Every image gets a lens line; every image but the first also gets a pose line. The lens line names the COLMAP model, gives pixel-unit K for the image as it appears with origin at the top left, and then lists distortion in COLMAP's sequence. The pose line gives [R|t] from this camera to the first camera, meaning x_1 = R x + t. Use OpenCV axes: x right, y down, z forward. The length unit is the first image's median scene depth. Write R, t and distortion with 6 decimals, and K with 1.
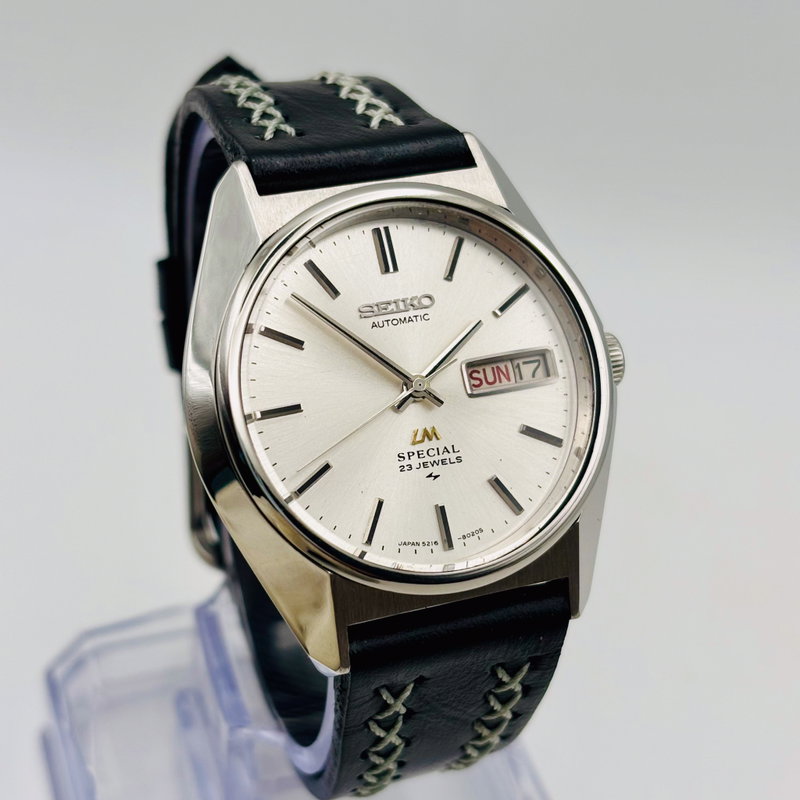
lens RADIAL K [[1686.0, 0, 394.3], [0, 1686.0, 391.9], [0, 0, 1]] dist [0.189816, 0.000000]
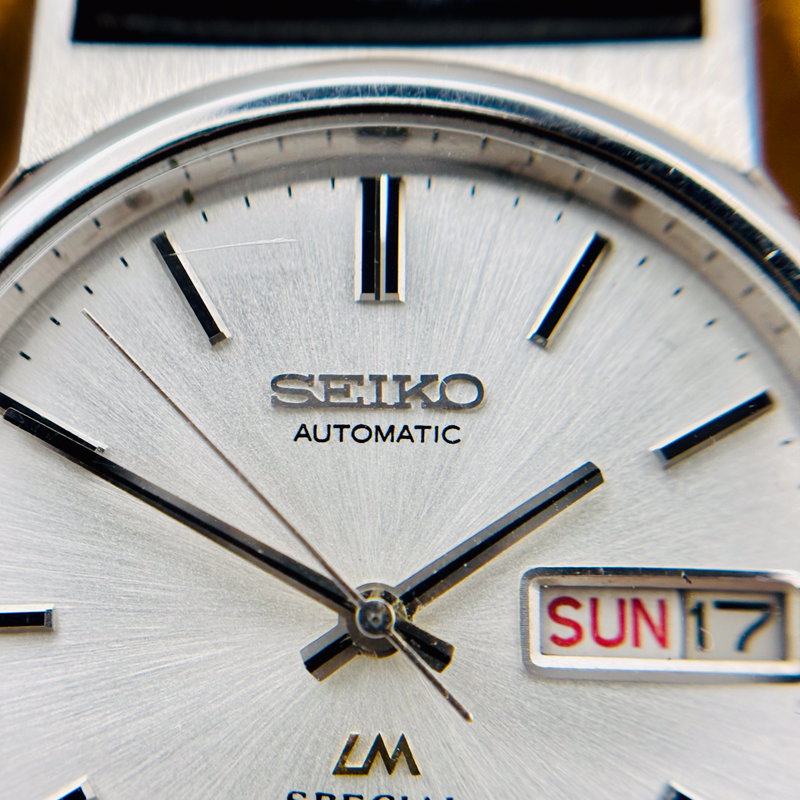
lens RADIAL K [[1983.7, 0, 346.4], [0, 1983.7, 411.2], [0, 0, 1]] dist [0.661744, 0.000000]
pose [[0.928526, 0.173828, -0.328061, 0.140240], [-0.164590, 0.984774, 0.055950, -0.069858], [0.332792, 0.002045, 0.942998, 0.573635]]
